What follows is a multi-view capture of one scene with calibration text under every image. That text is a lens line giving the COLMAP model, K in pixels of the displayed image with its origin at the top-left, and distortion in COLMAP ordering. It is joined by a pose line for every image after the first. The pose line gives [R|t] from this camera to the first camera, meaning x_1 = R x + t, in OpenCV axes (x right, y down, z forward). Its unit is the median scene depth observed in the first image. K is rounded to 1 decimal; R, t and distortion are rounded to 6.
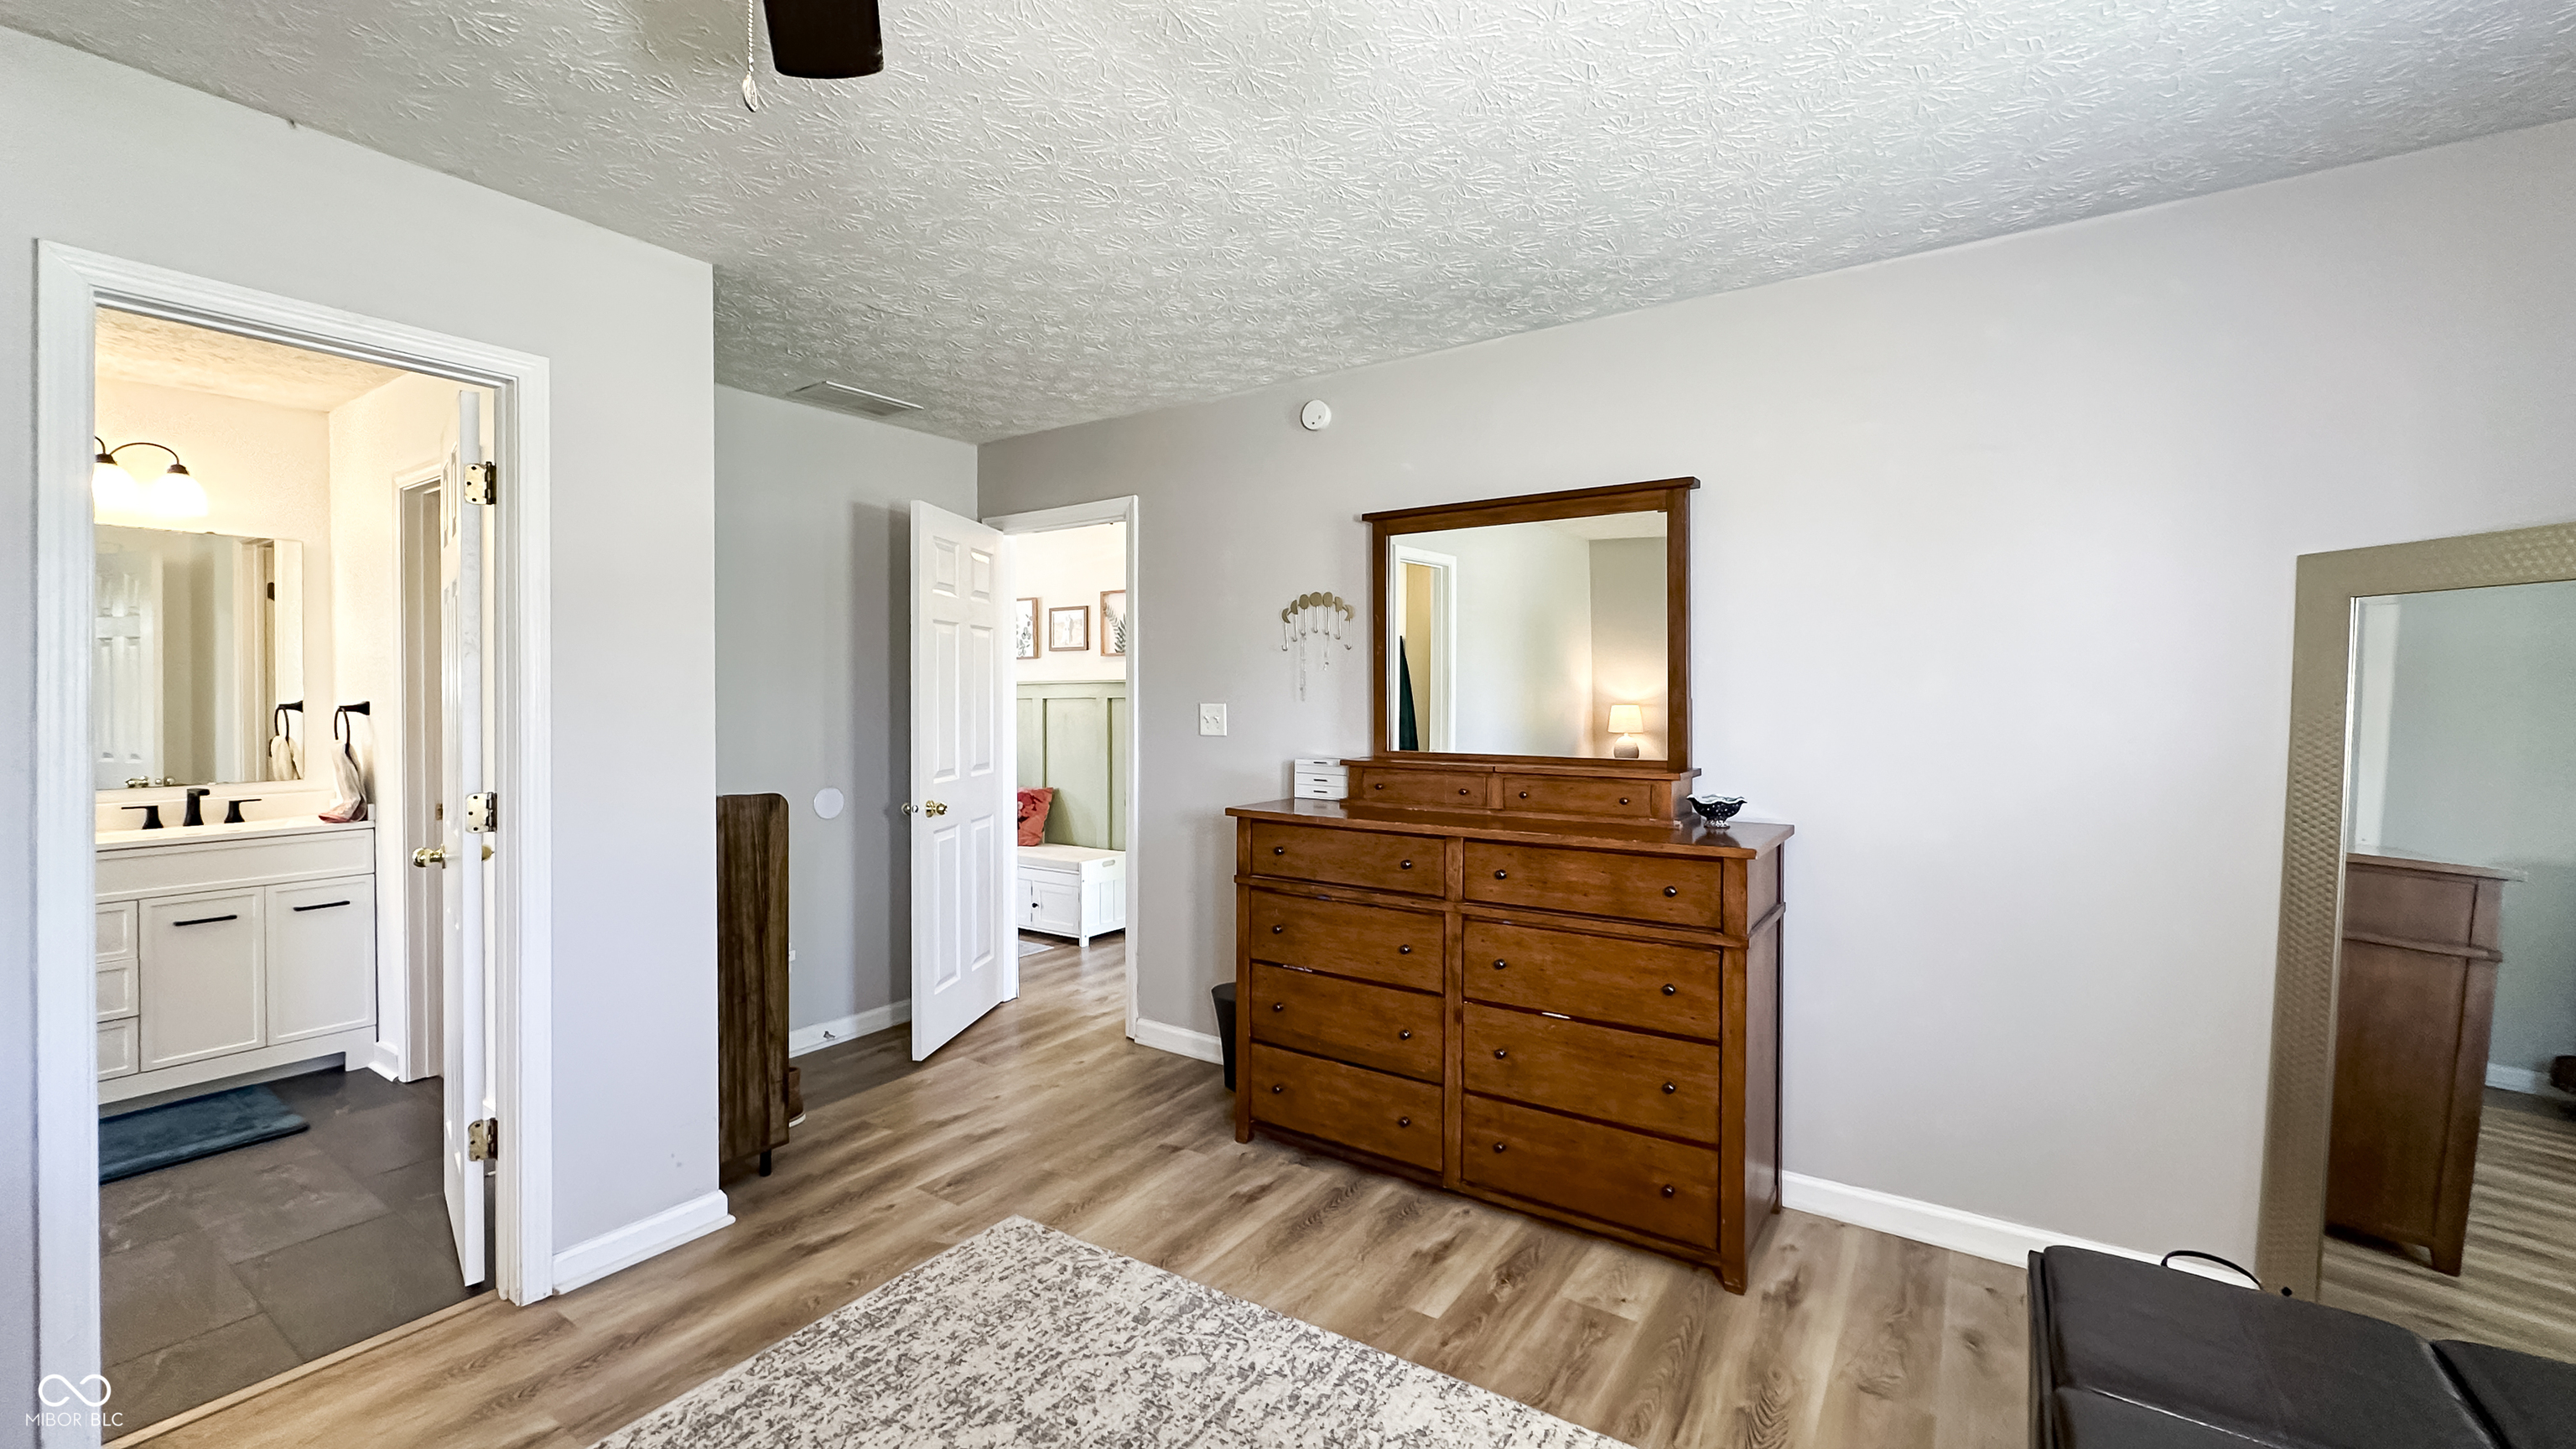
lens RADIAL K [[1033.6, 0, 1304.7], [0, 1033.6, 727.2], [0, 0, 1]] dist [-0.004695, 0.001276]
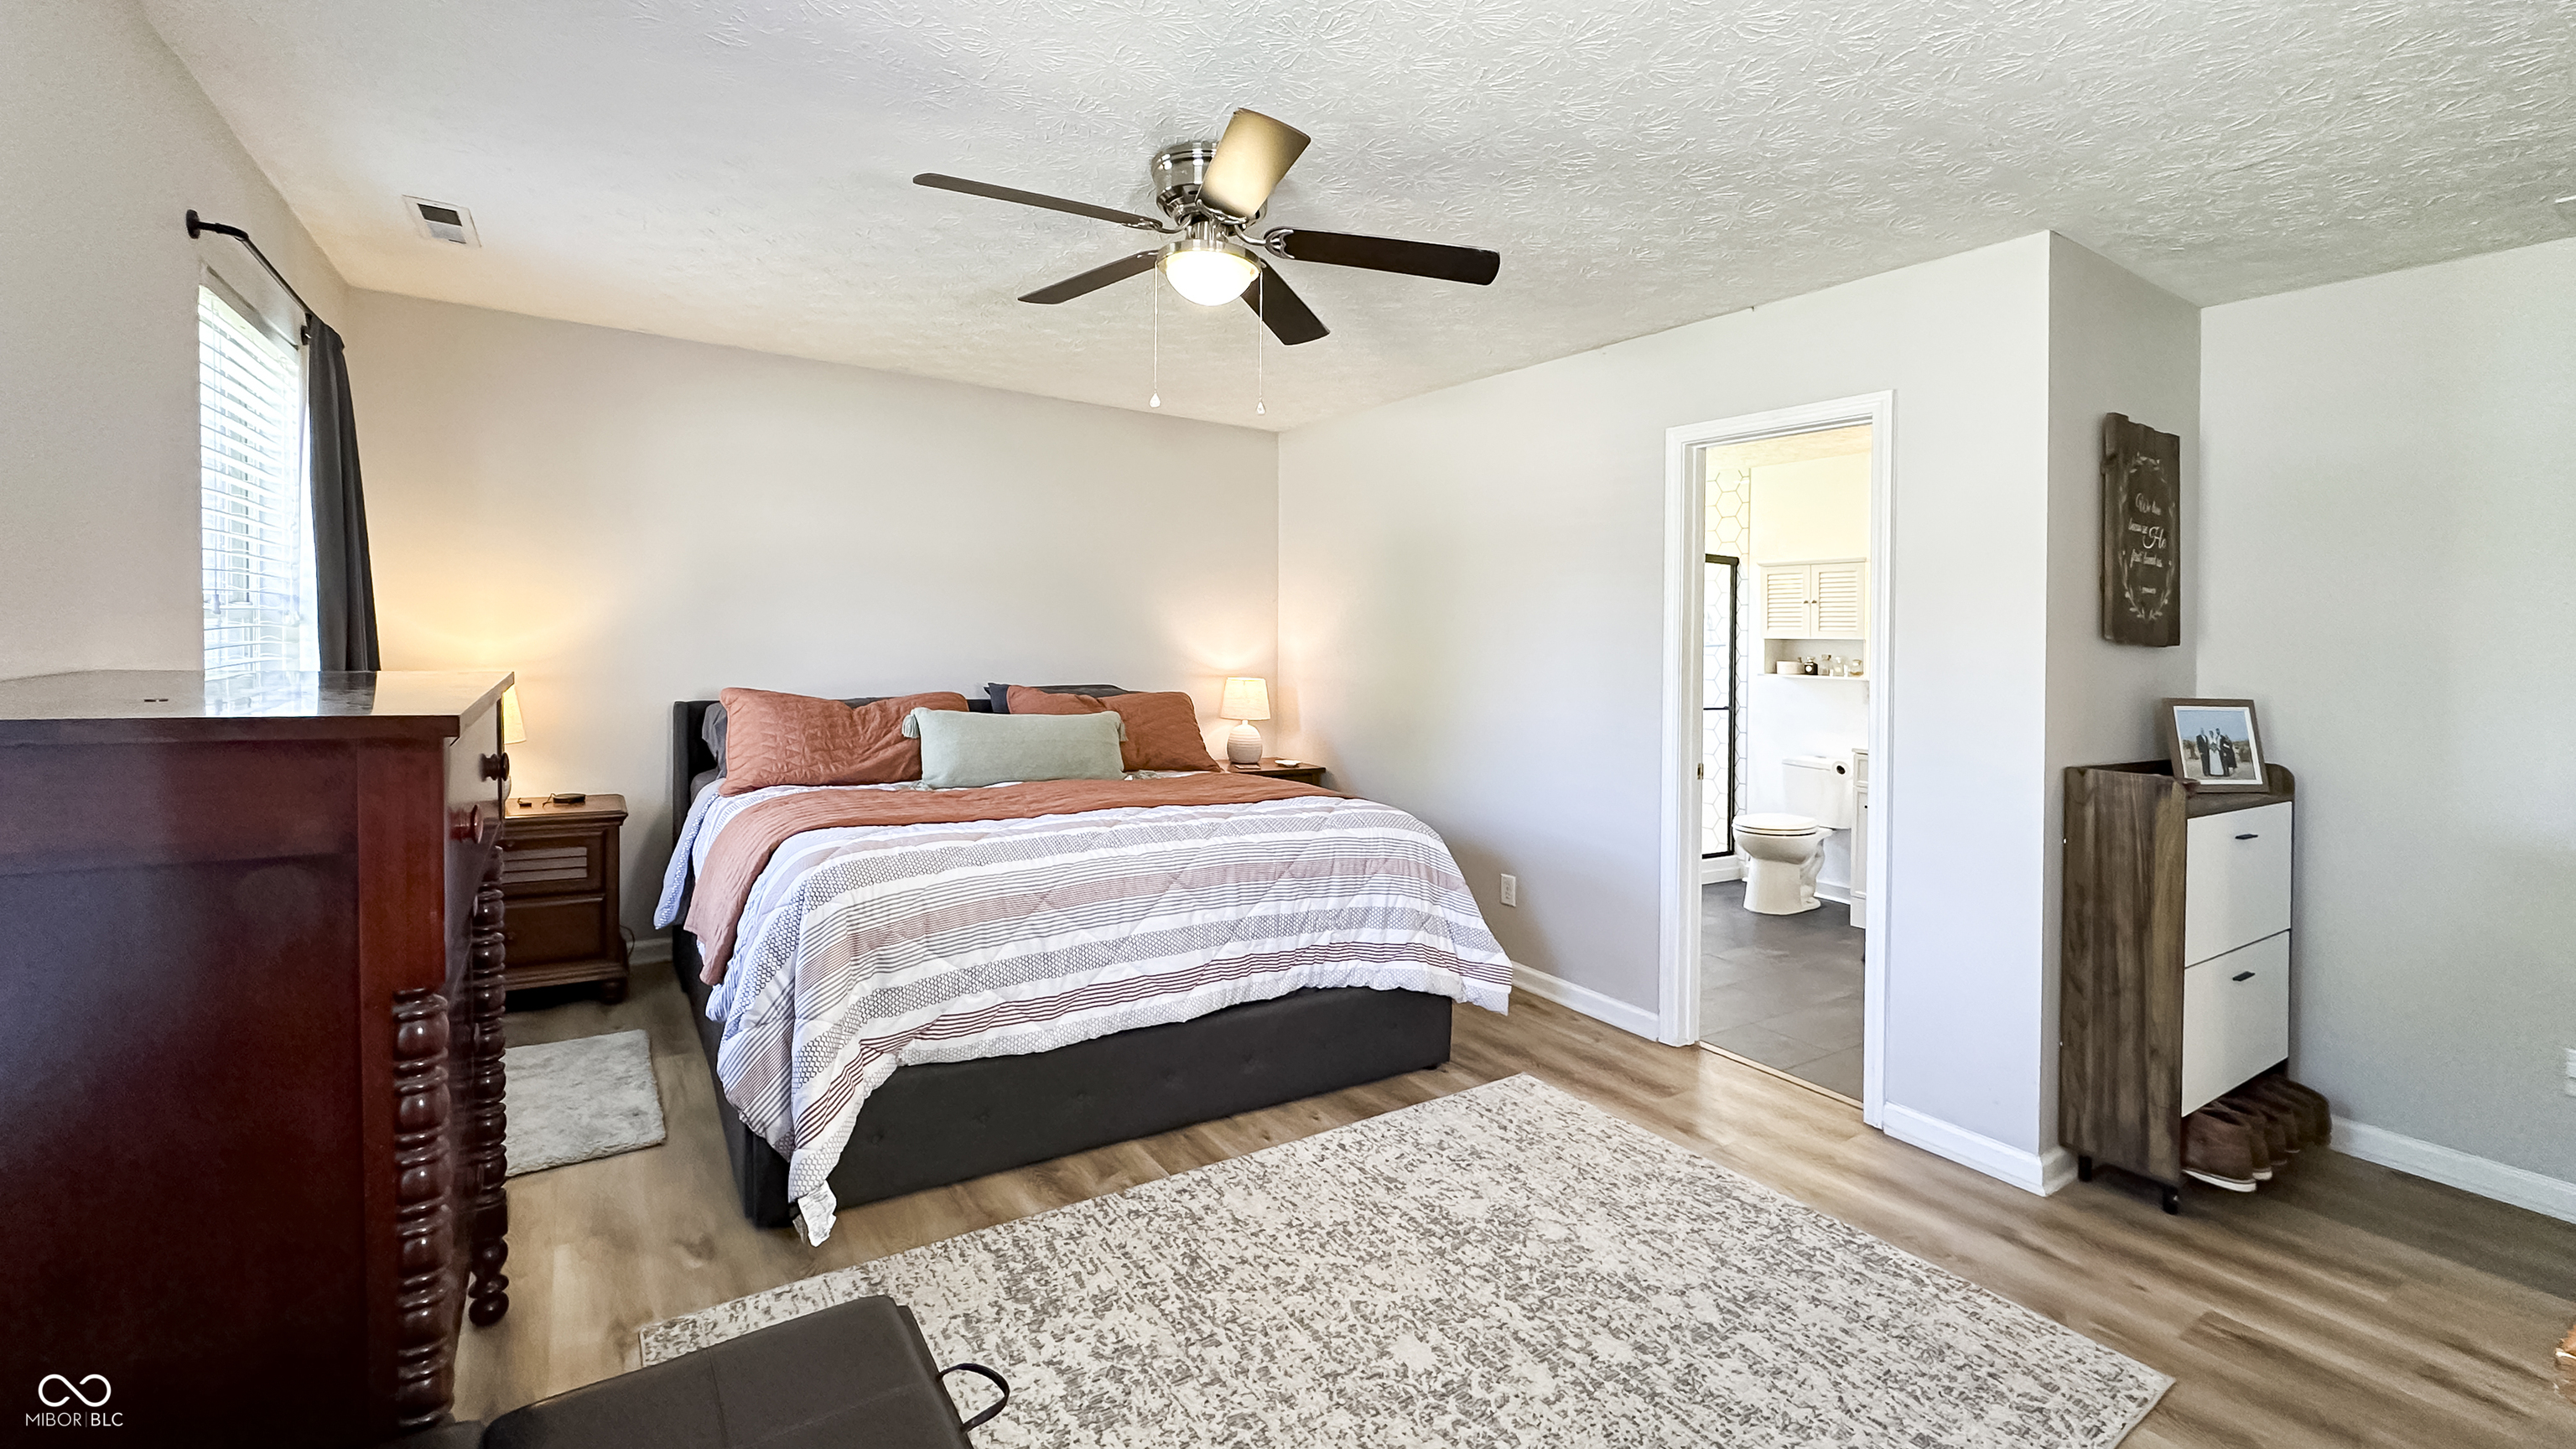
lens RADIAL K [[1033.6, 0, 1274.9], [0, 1033.6, 679.6], [0, 0, 1]] dist [-0.004695, 0.001276]
pose [[-0.388748, 0.026730, -0.920956, 0.572031], [-0.059817, 0.996738, 0.054179, -0.022001], [0.919400, 0.076151, -0.385881, 0.602829]]
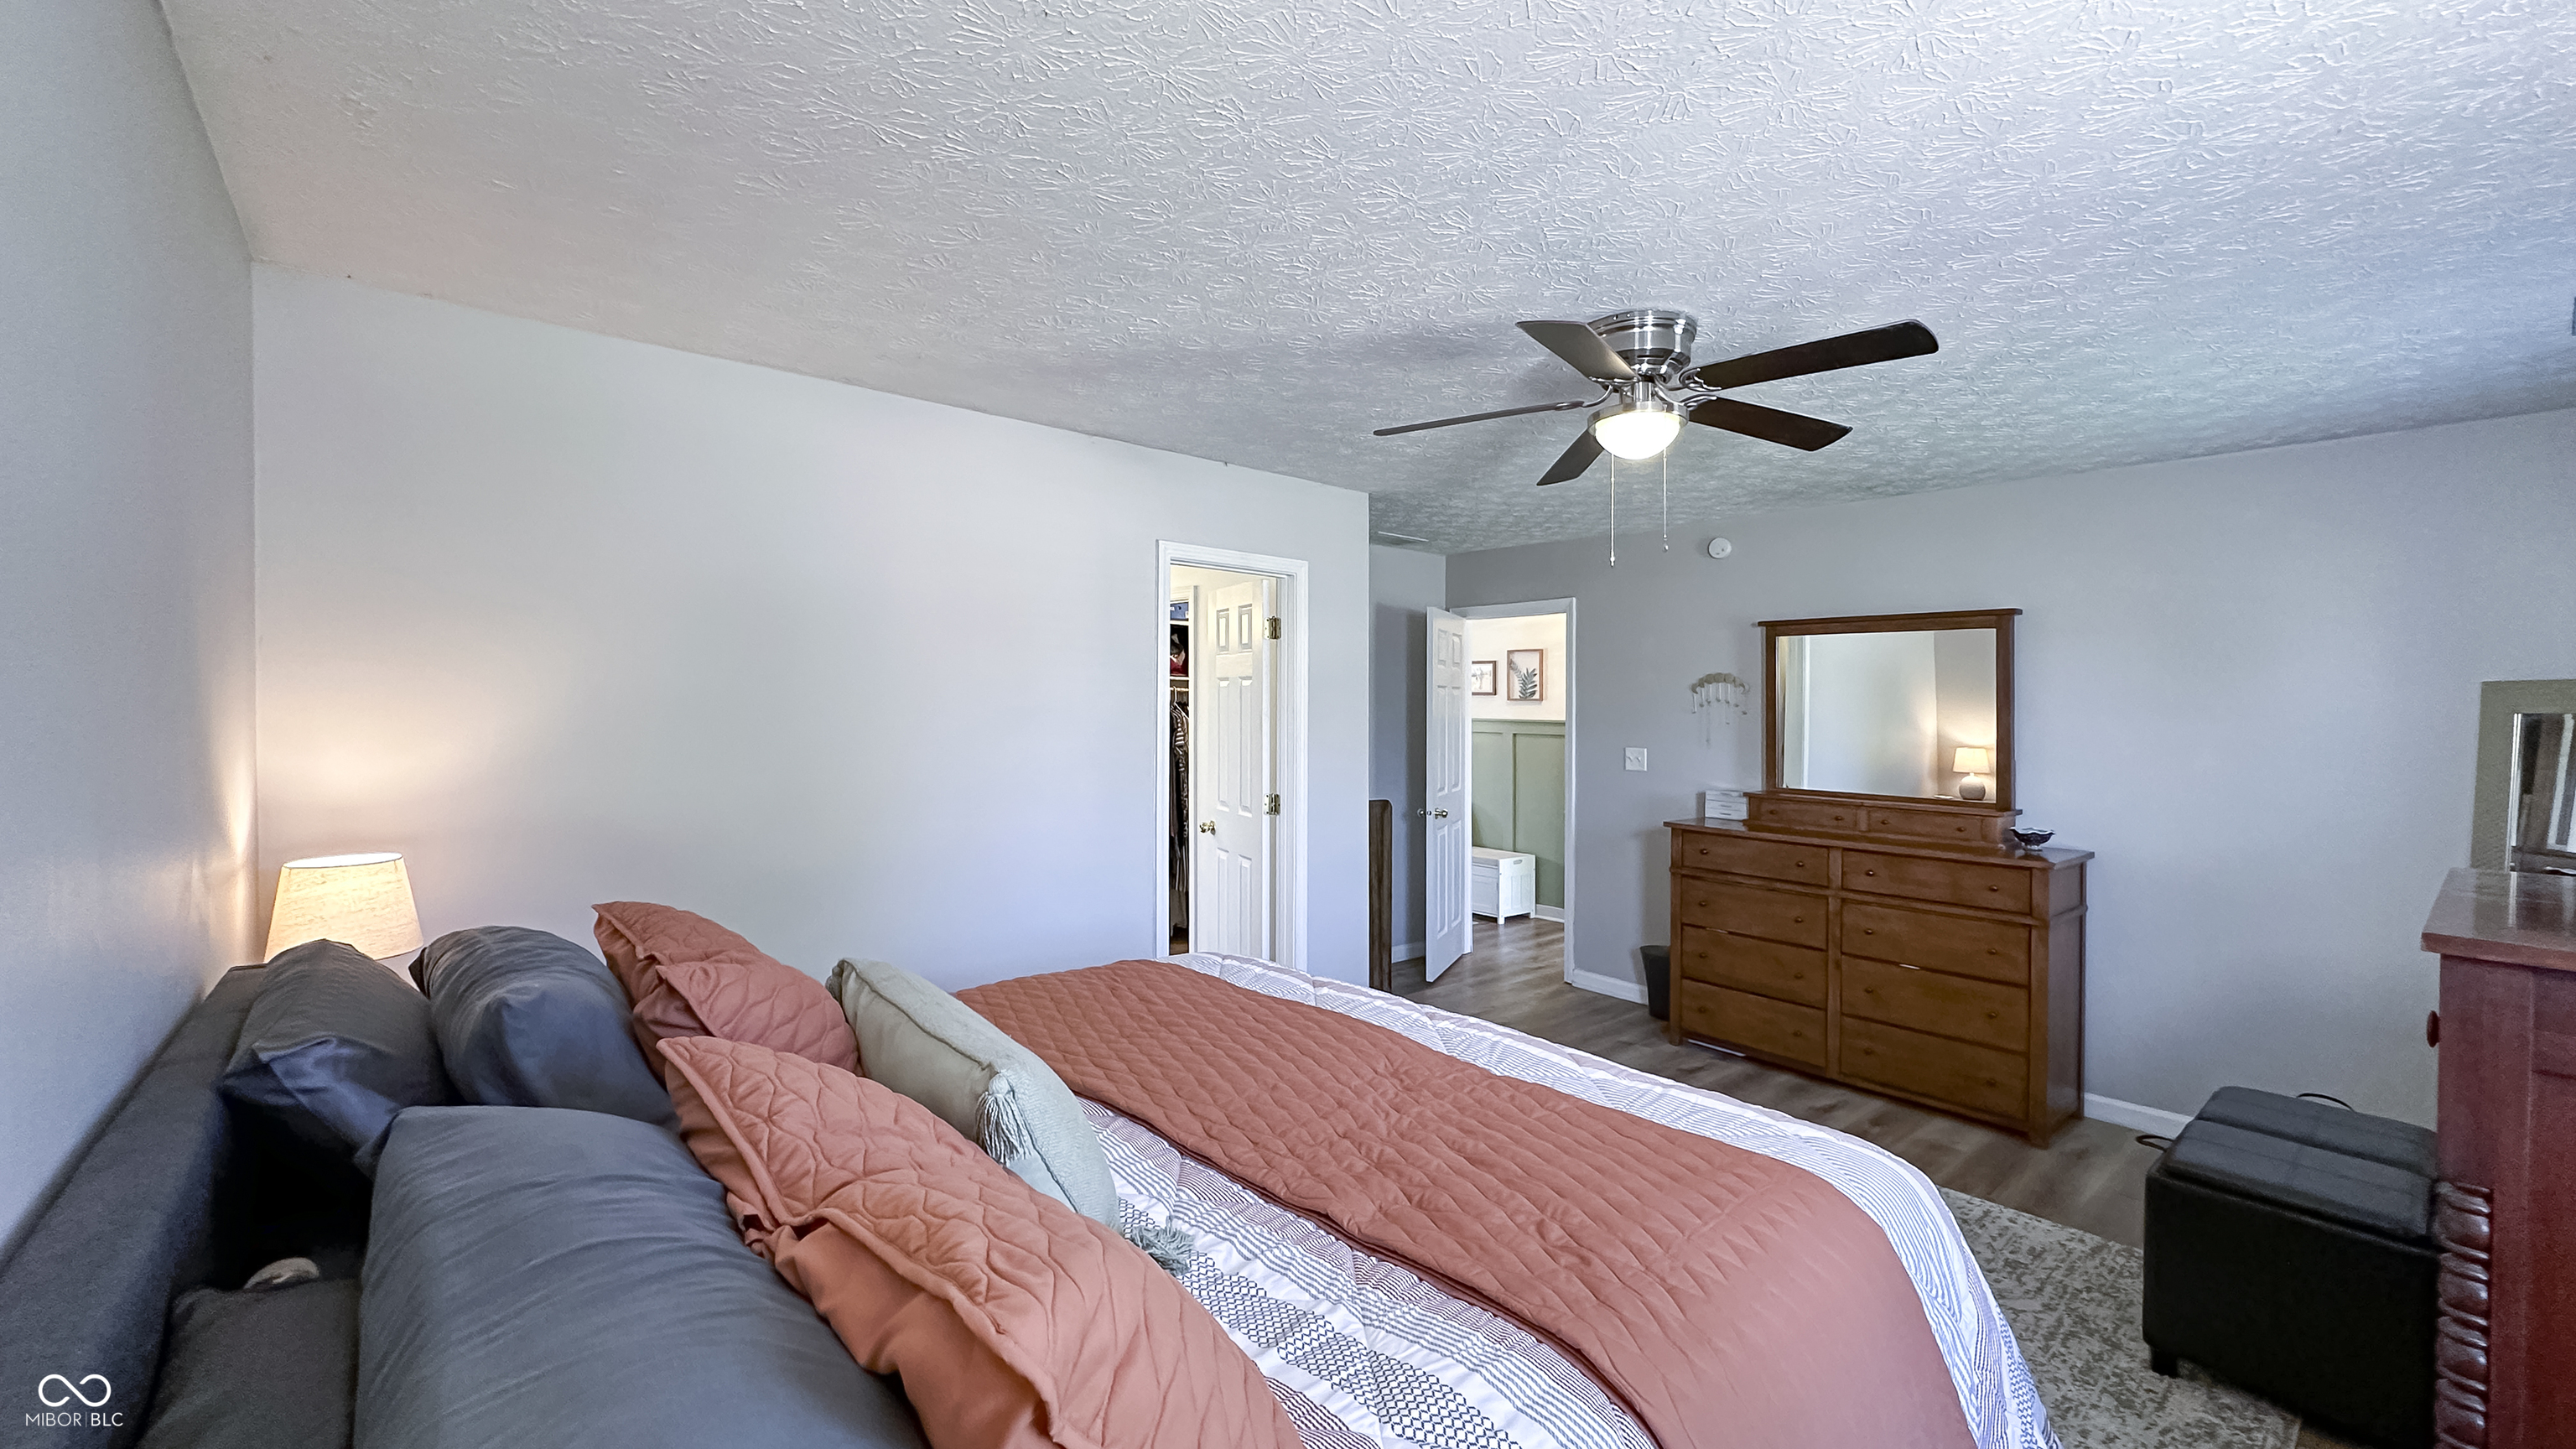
lens RADIAL K [[1033.6, 0, 1315.8], [0, 1033.6, 701.8], [0, 0, 1]] dist [-0.004695, 0.001276]
pose [[0.963676, 0.016548, -0.266560, -0.182546], [-0.027179, 0.998973, -0.036242, -0.030739], [0.265687, 0.042170, 0.963137, -0.647833]]
